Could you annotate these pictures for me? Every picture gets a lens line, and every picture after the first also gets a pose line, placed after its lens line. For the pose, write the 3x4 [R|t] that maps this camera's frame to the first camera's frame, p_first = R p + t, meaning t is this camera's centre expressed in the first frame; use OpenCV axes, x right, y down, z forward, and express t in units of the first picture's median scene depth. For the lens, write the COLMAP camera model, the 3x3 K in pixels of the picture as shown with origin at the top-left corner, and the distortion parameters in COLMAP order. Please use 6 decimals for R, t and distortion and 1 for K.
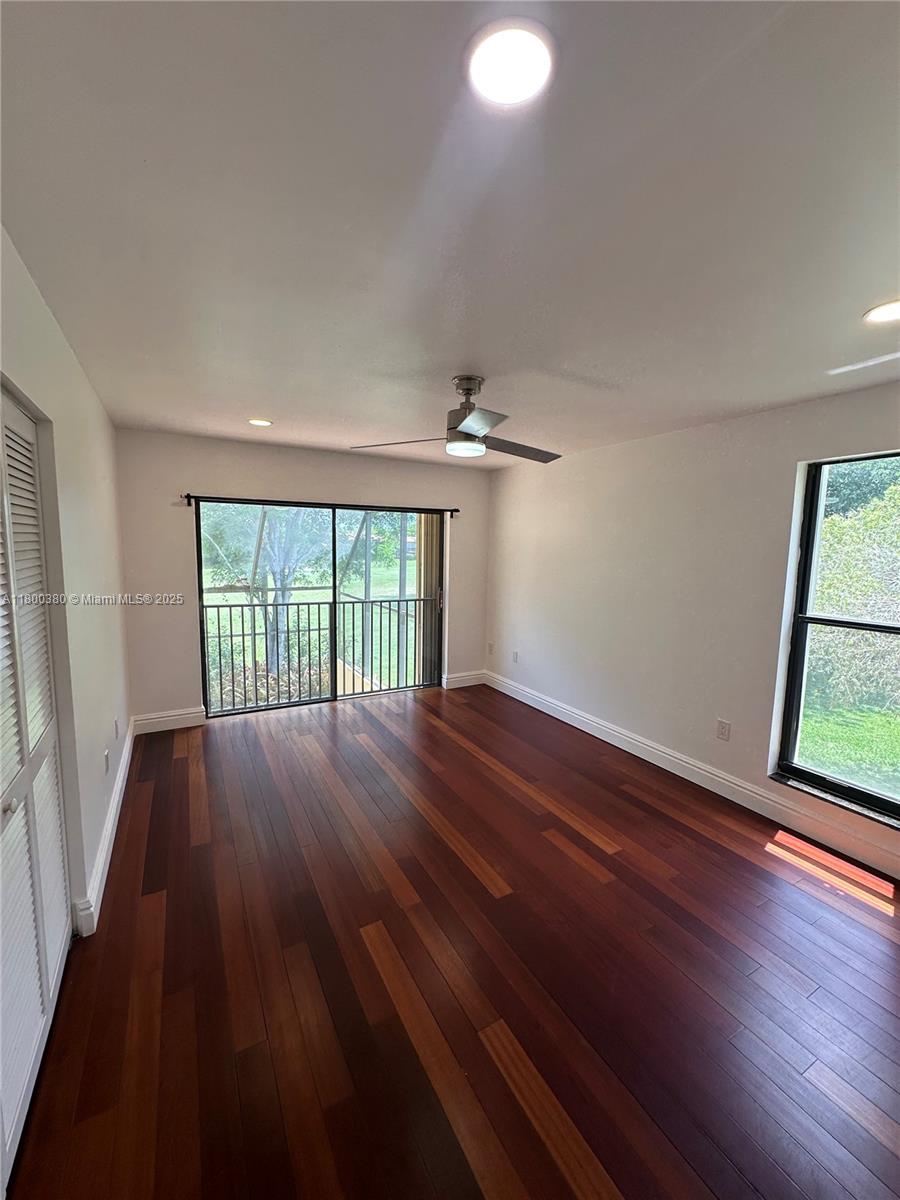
lens RADIAL K [[479.9, 0, 445.0], [0, 479.9, 602.4], [0, 0, 1]] dist [-0.005704, 0.001729]
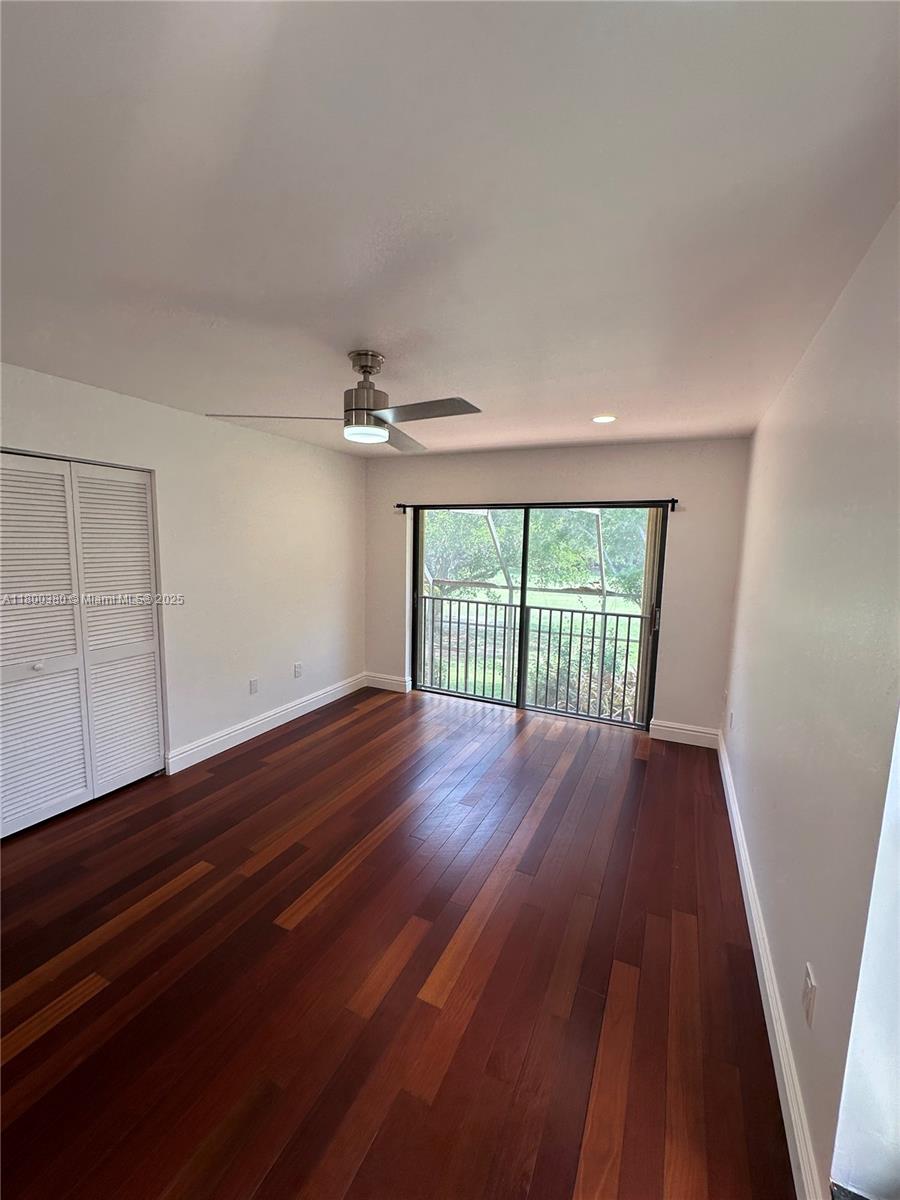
lens RADIAL K [[479.9, 0, 462.1], [0, 479.9, 605.7], [0, 0, 1]] dist [-0.005704, 0.001729]
pose [[0.584160, 0.103436, -0.805021, 0.477380], [-0.109534, 0.992819, 0.048083, -0.035055], [0.804214, 0.060089, 0.591295, 0.337731]]
